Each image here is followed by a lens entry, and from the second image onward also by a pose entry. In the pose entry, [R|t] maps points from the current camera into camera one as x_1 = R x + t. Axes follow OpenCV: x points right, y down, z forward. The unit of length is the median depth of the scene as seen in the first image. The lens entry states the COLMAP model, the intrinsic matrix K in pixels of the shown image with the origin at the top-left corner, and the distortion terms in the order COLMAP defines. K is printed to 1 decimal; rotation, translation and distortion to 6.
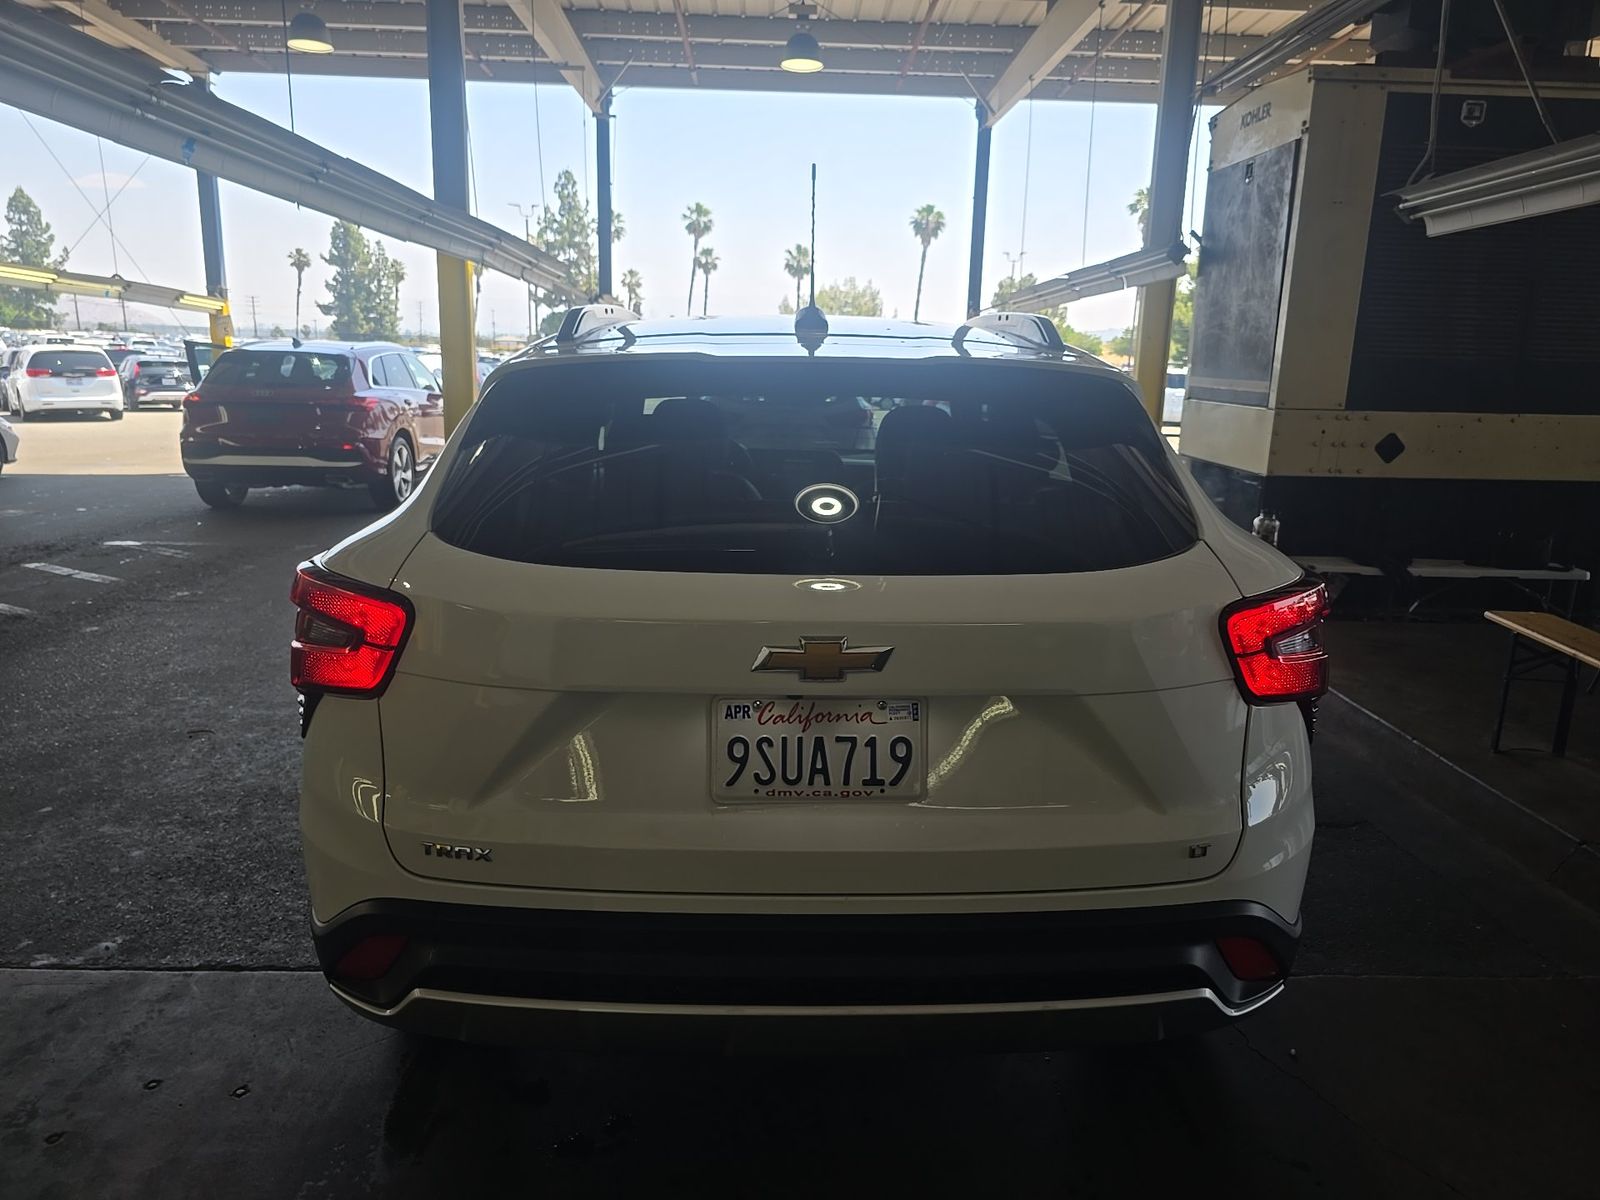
lens RADIAL K [[1074.6, 0, 800.1], [0, 1074.6, 607.4], [0, 0, 1]] dist [0.020915, -0.016541]
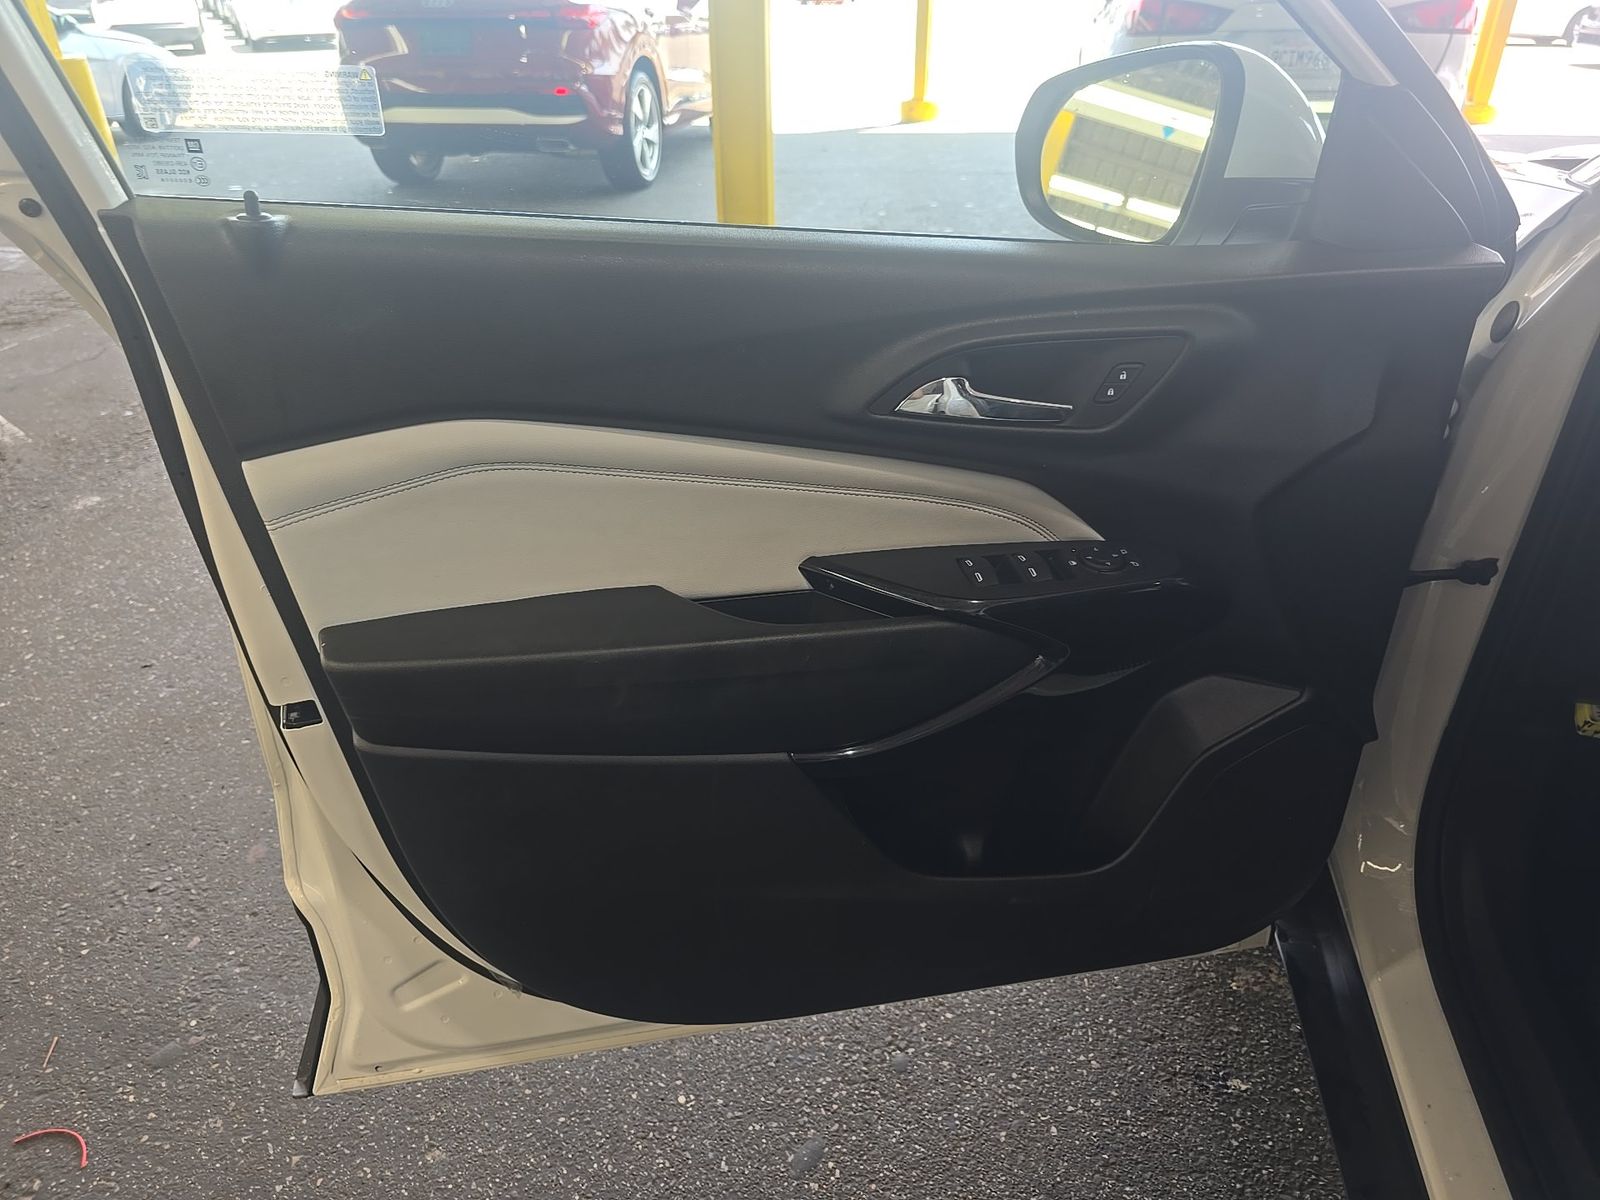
lens RADIAL K [[1074.6, 0, 795.8], [0, 1074.6, 585.5], [0, 0, 1]] dist [0.020915, -0.016541]
pose [[0.975515, 0.076954, -0.206032, -0.117225], [-0.012001, 0.954019, 0.299504, -0.056309], [0.219607, -0.289698, 0.931584, 0.312378]]
